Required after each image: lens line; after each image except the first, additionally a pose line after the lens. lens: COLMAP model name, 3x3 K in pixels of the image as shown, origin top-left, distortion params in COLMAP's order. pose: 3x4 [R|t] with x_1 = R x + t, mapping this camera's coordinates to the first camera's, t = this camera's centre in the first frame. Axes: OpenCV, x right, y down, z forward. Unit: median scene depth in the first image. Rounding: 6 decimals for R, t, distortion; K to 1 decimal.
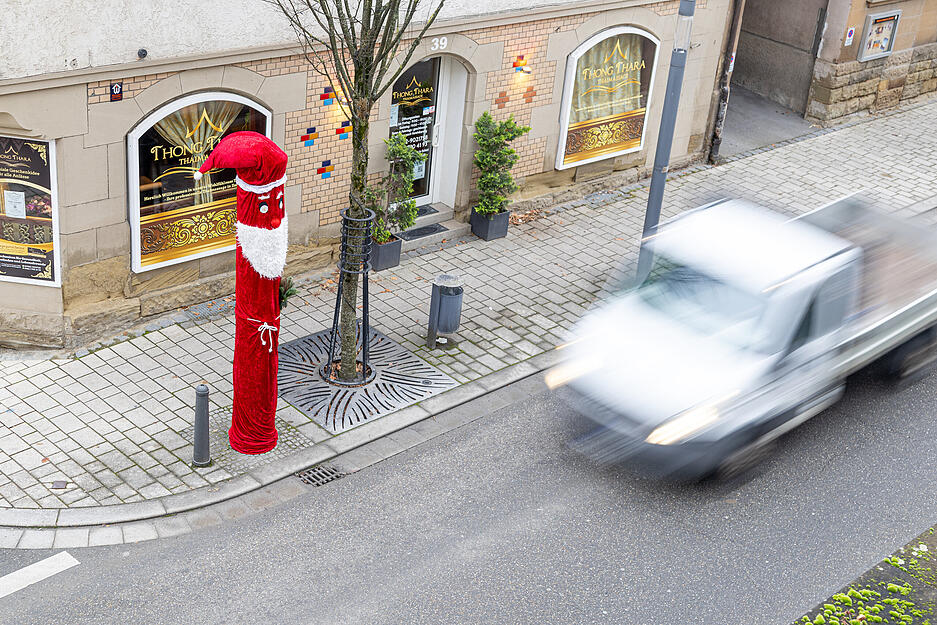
lens RADIAL K [[1355.9, 0, 470.4], [0, 1355.9, 330.4], [0, 0, 1]] dist [0.004166, 0.084407]
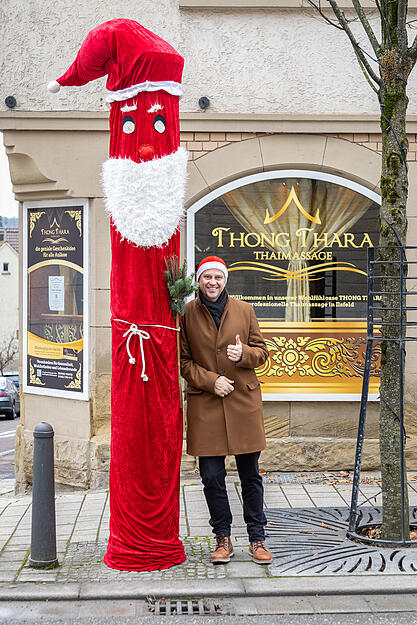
lens RADIAL K [[1169.5, 0, 208.5], [0, 1169.5, 312.5], [0, 0, 1]] dist [0.045829, -0.231313]
pose [[0.750118, -0.072187, -0.657352, 0.199386], [-0.239481, 0.896904, -0.371769, 0.158190], [0.616419, 0.436293, 0.655497, 0.581485]]
